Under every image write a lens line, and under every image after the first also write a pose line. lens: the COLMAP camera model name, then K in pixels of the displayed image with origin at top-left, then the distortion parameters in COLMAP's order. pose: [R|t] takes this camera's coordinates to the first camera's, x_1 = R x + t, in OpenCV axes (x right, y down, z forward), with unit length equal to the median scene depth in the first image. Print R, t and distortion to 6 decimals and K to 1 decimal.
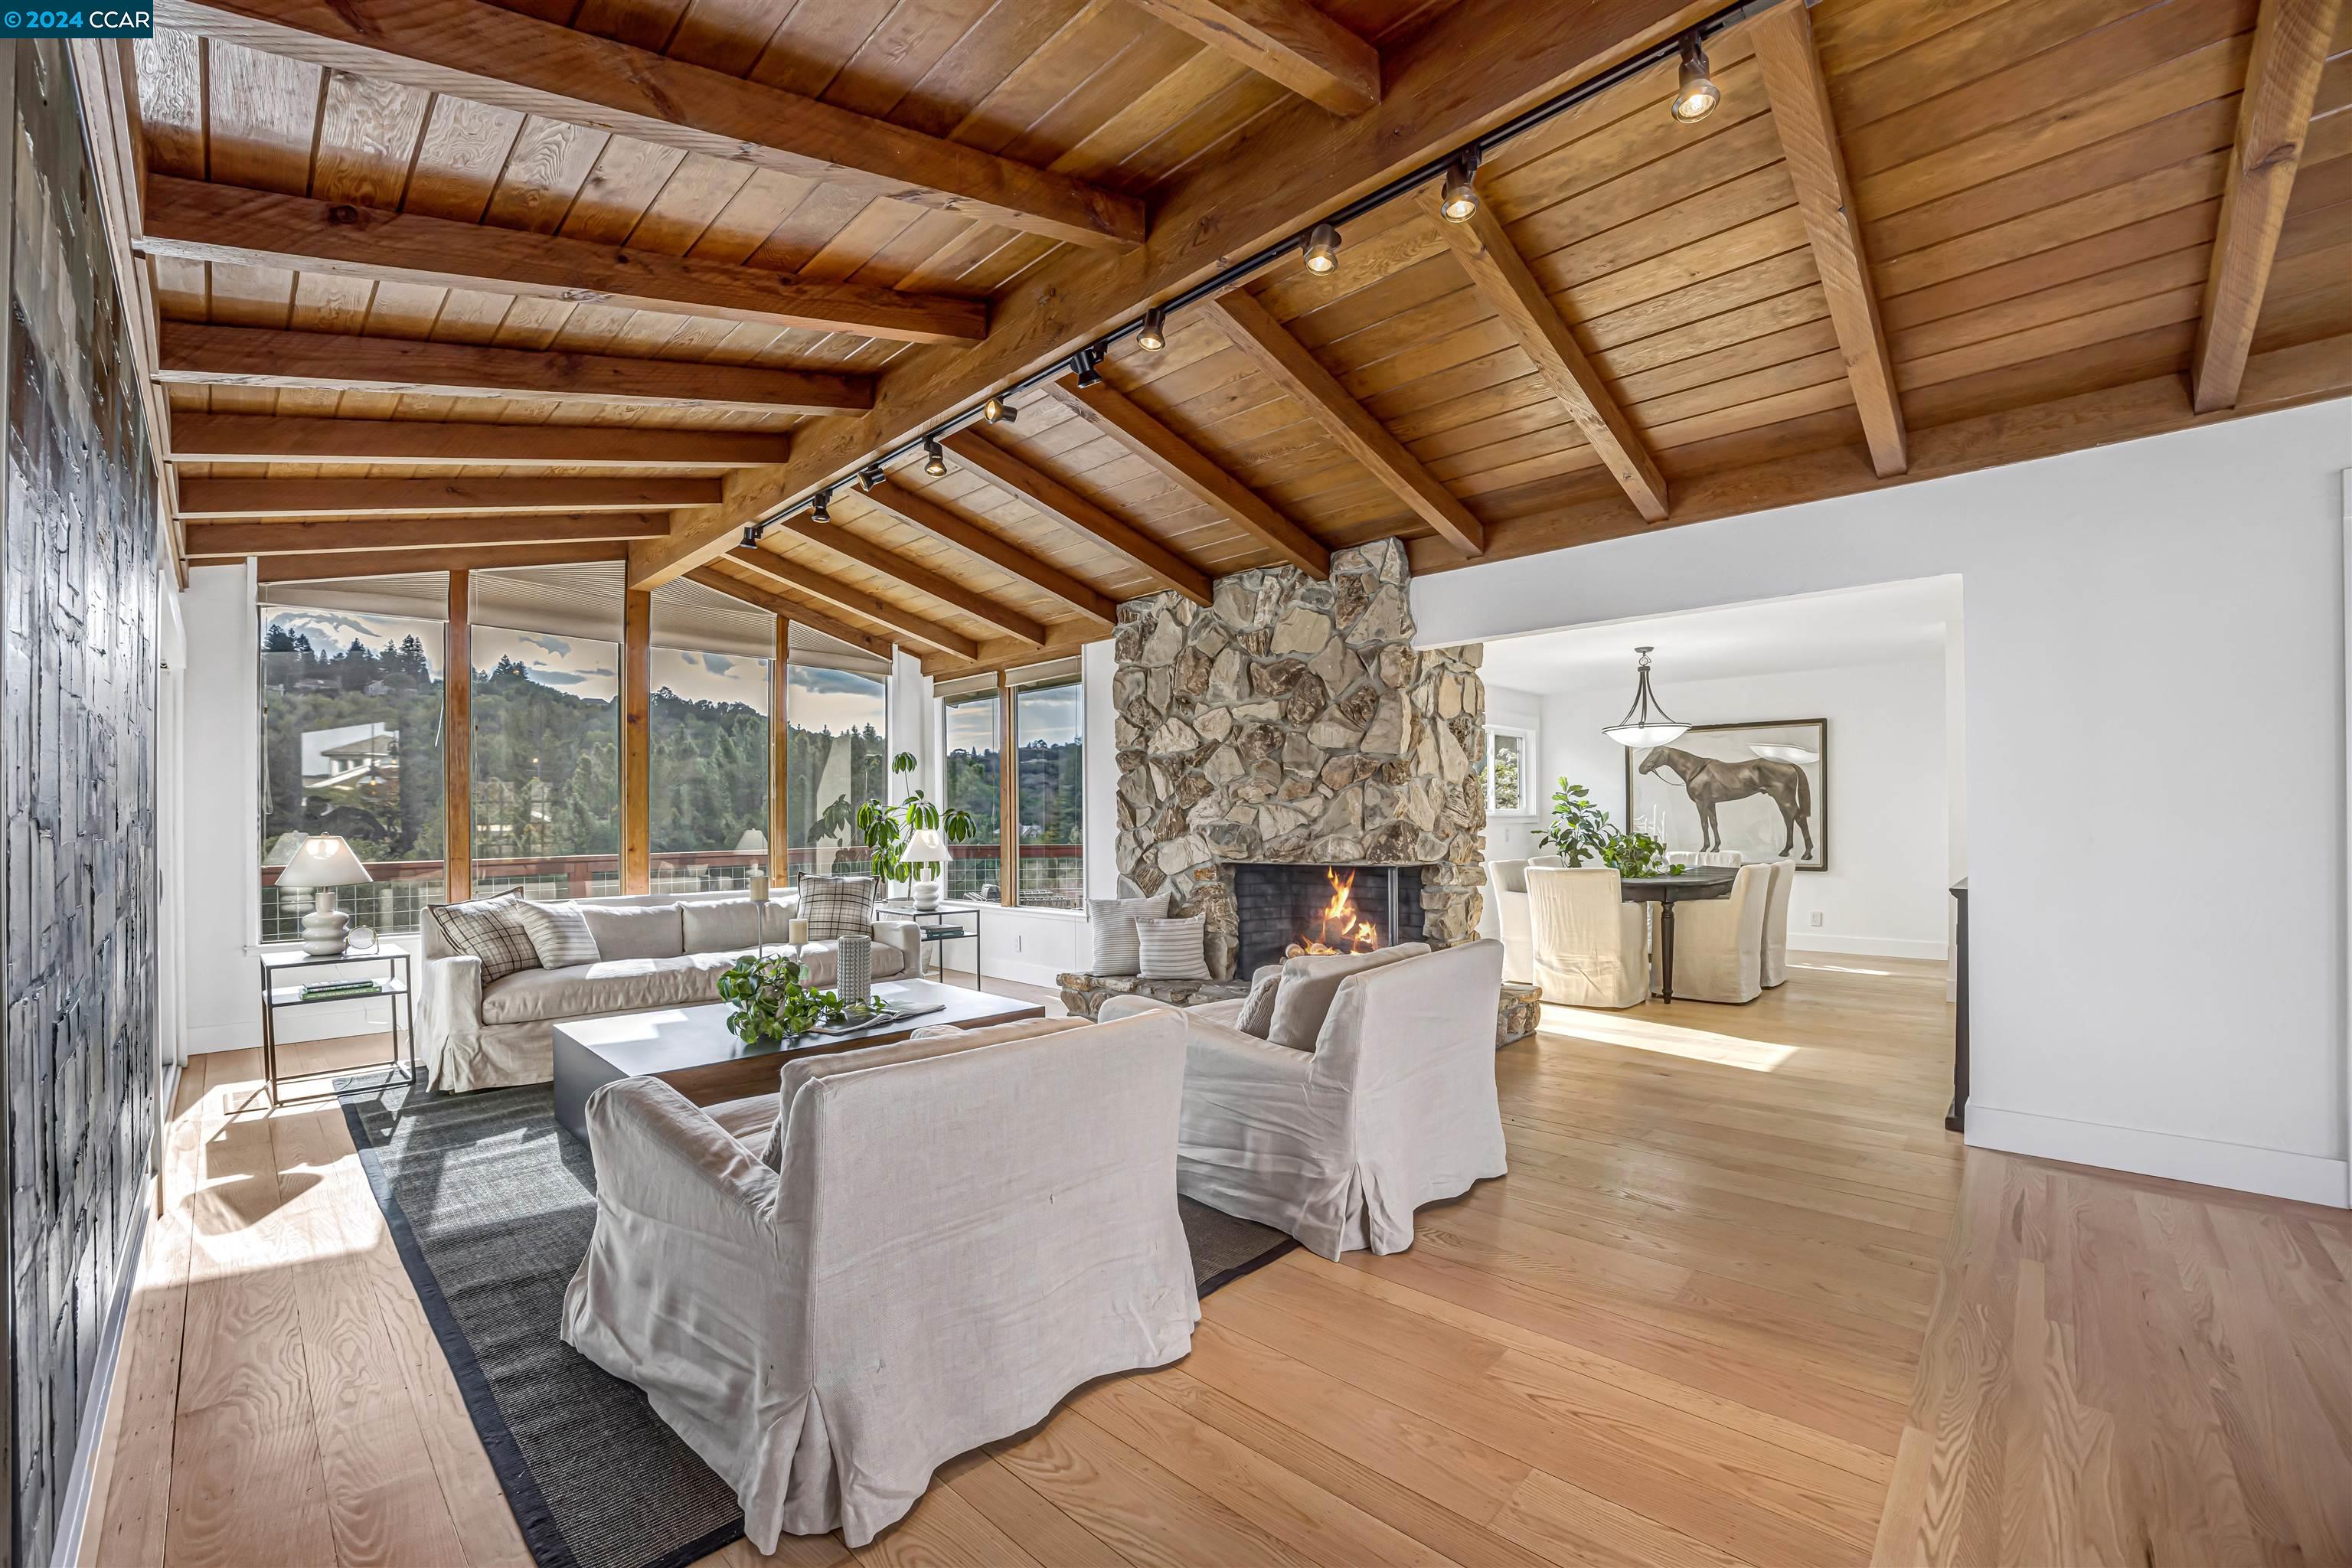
lens RADIAL K [[939.0, 0, 1210.2], [0, 939.0, 822.1], [0, 0, 1]] dist [-0.037161, 0.005348]
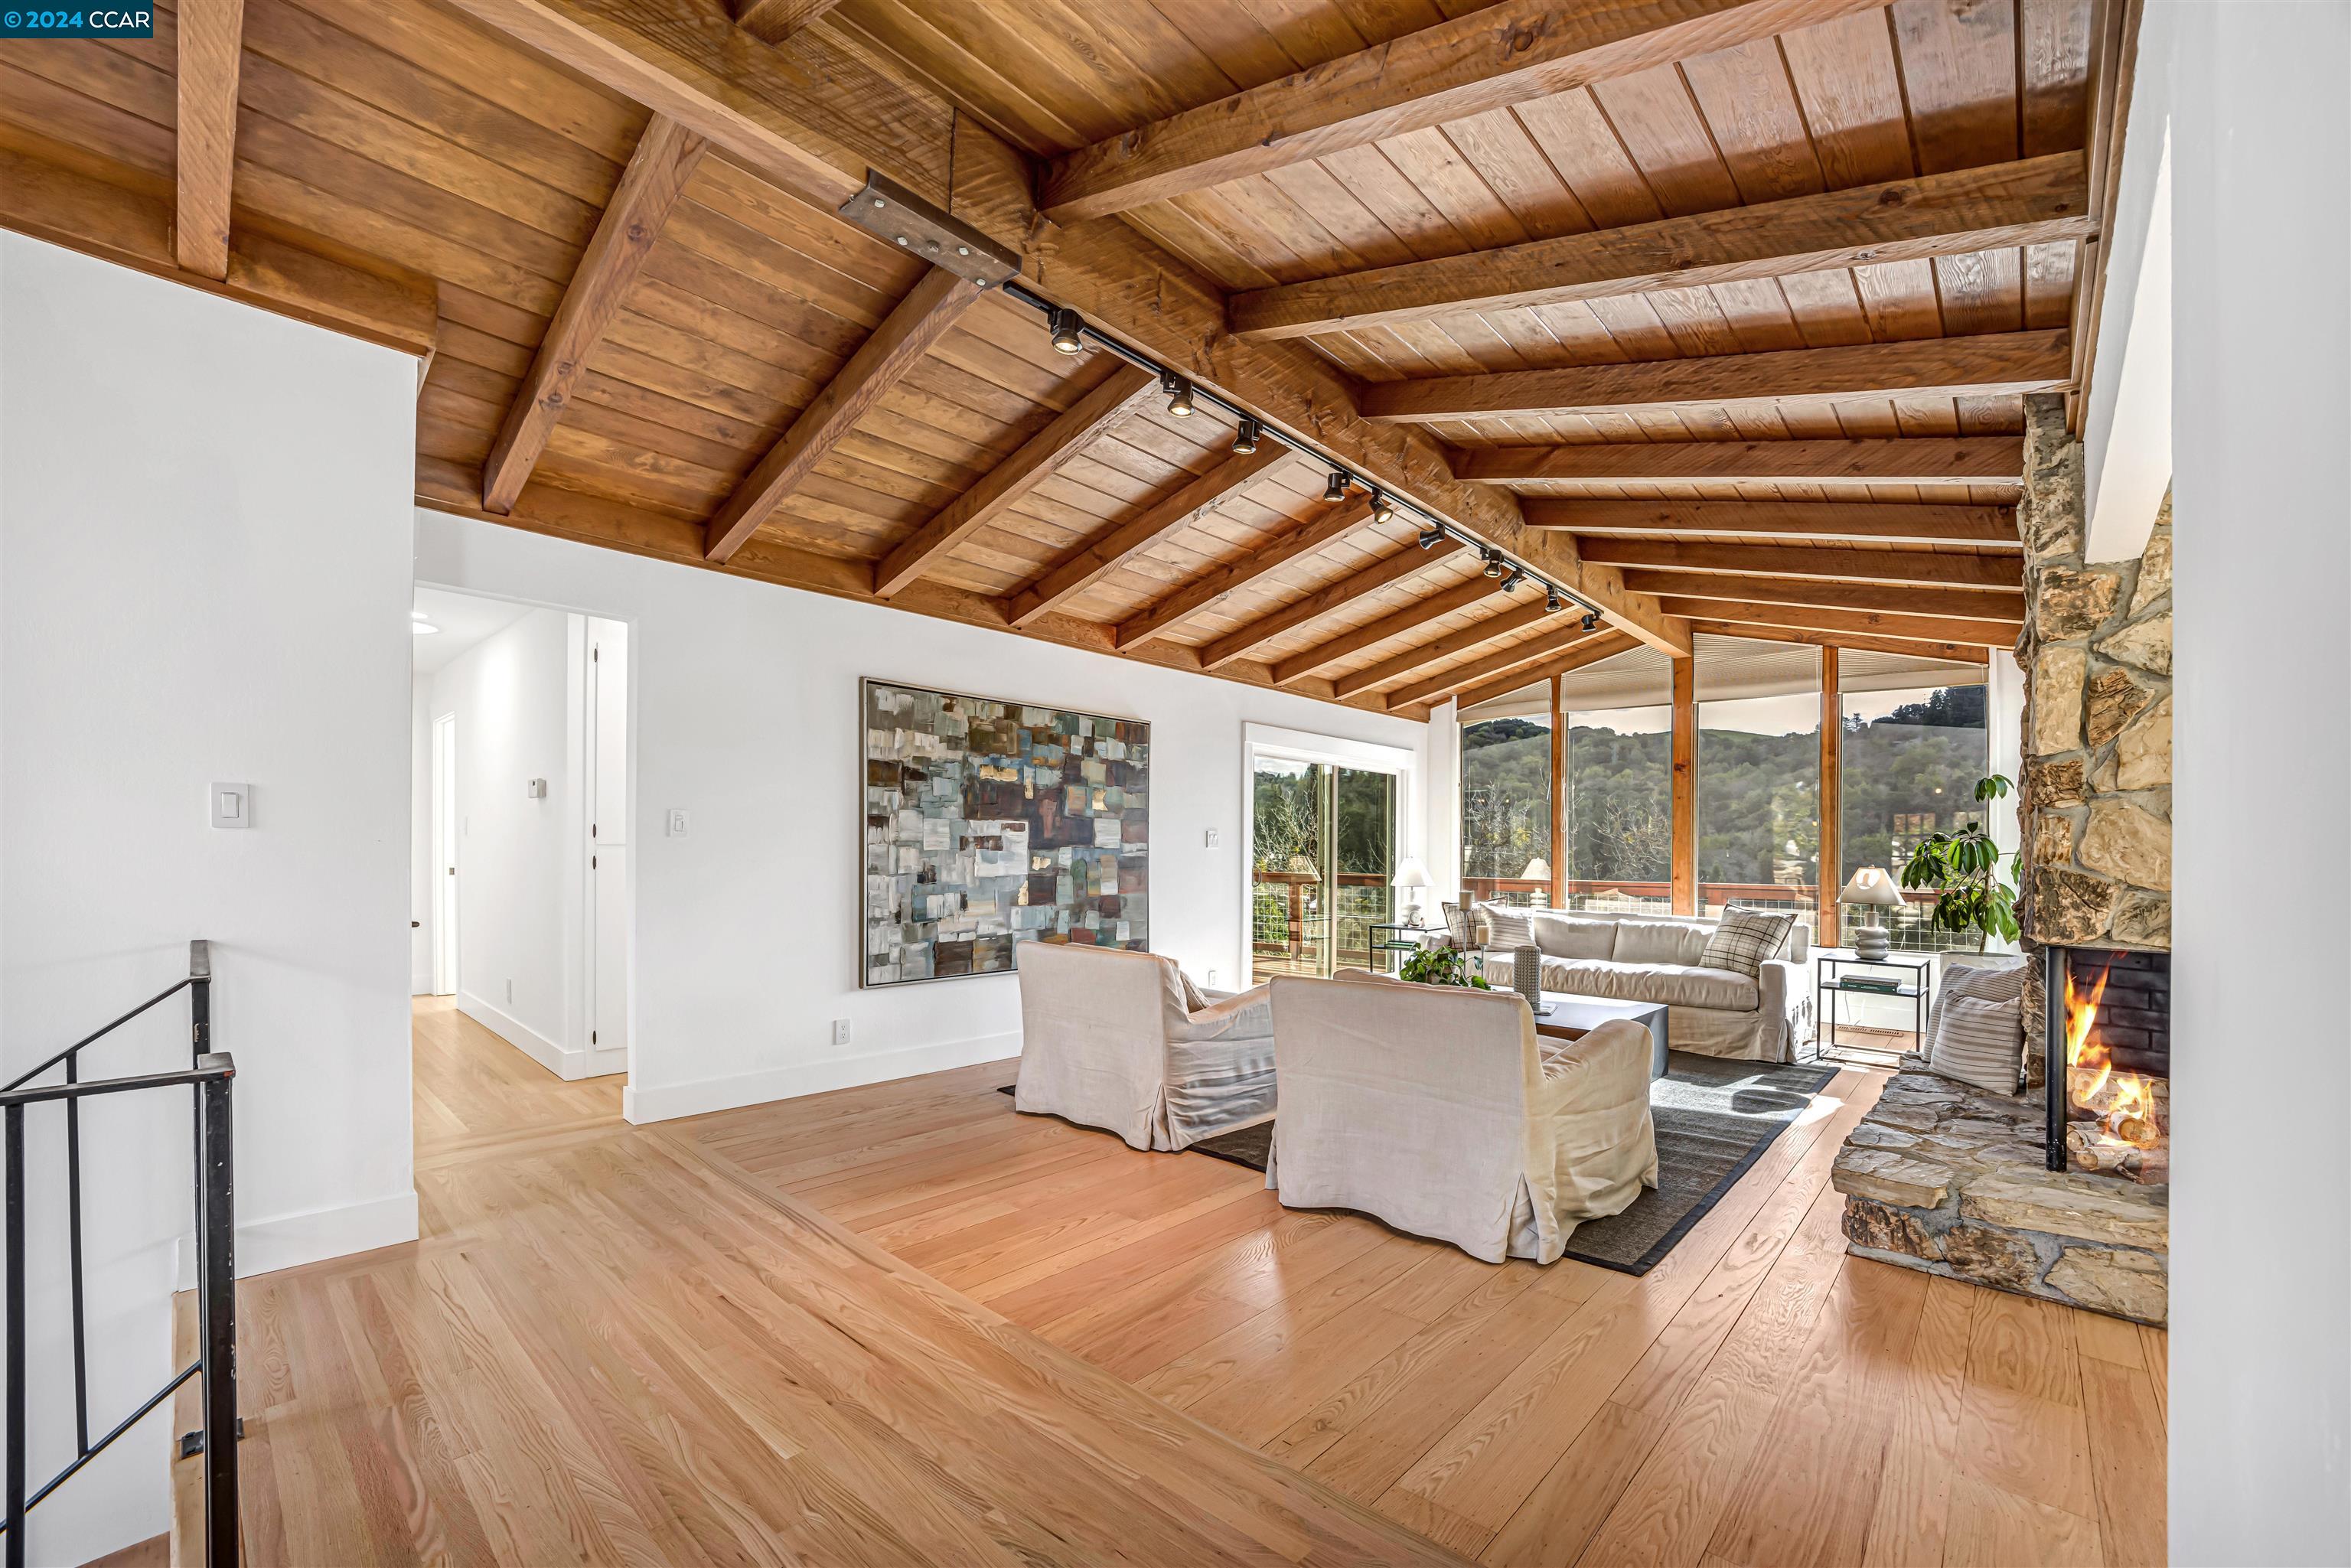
lens RADIAL K [[938.6, 0, 1154.0], [0, 938.6, 842.1], [0, 0, 1]] dist [-0.037161, 0.005348]
pose [[0.018088, 0.001798, -0.999835, 0.700246], [-0.016077, 0.999870, 0.001507, -0.008665], [0.999707, 0.016047, 0.018115, 0.395891]]
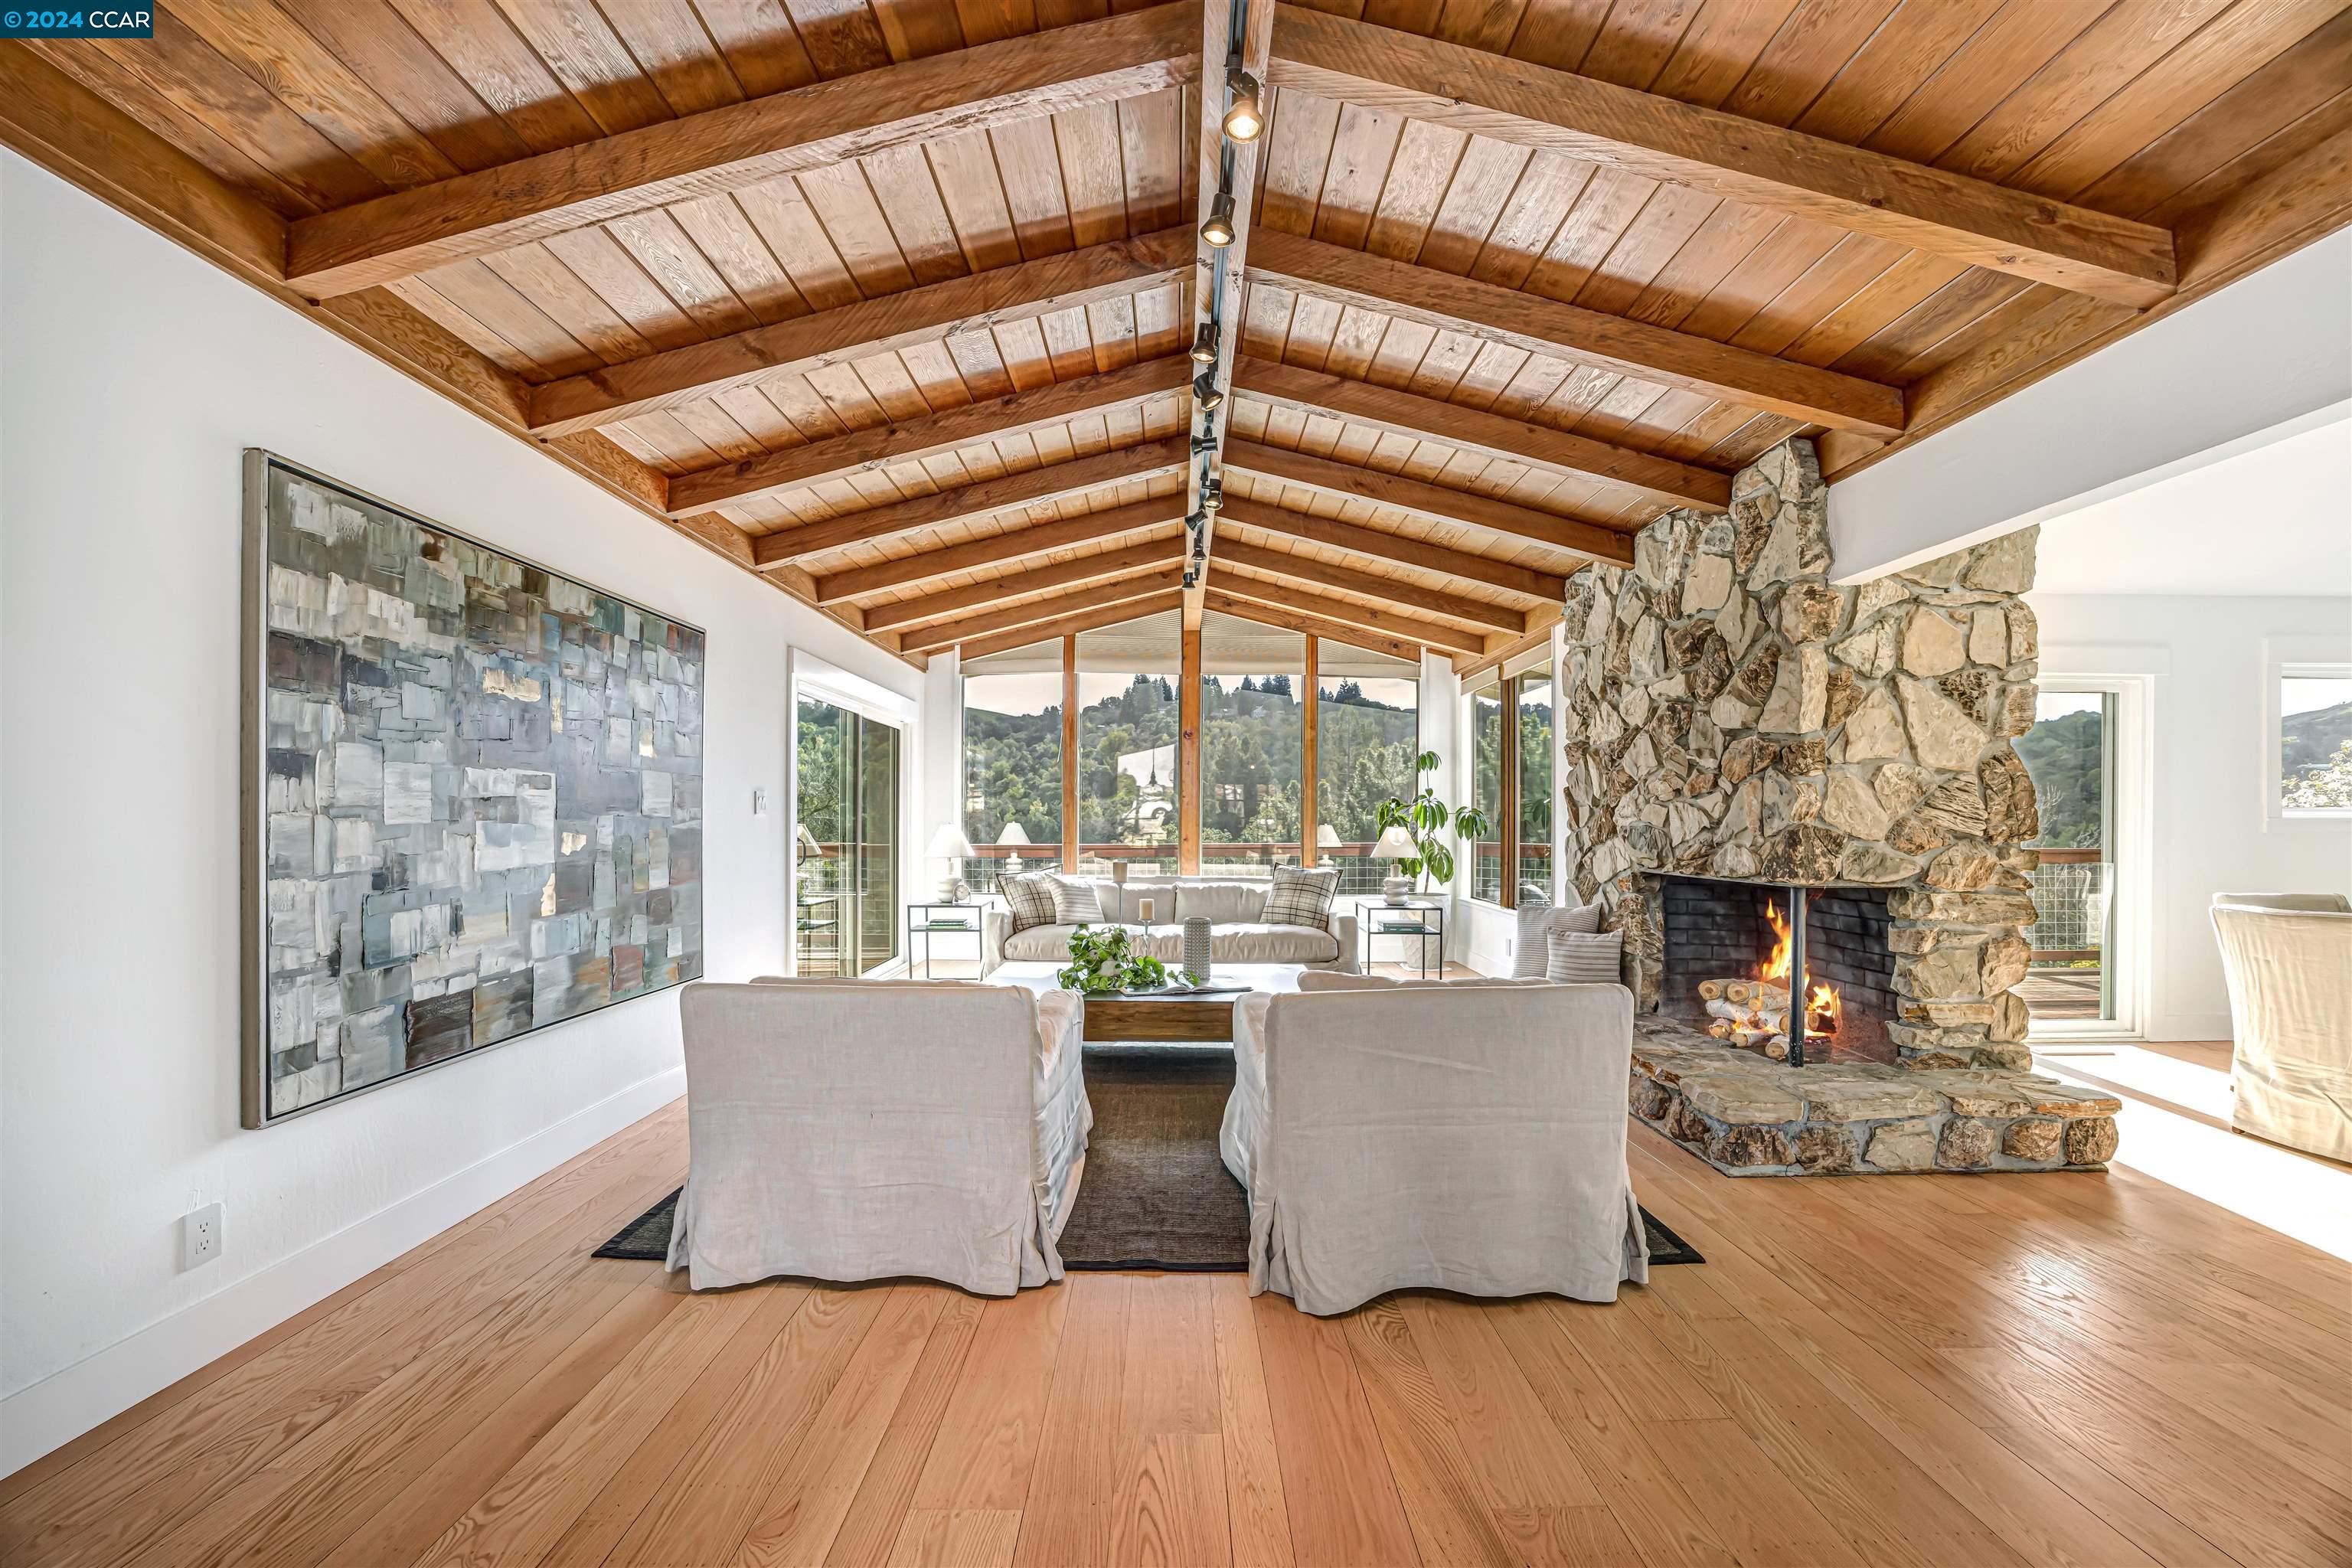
lens RADIAL K [[939.0, 0, 1167.3], [0, 939.0, 806.2], [0, 0, 1]] dist [-0.037161, 0.005348]
pose [[0.690443, -0.000120, -0.723387, 0.348413], [-0.009355, 0.999915, -0.009095, -0.003895], [0.723327, 0.013047, 0.690383, 0.135394]]
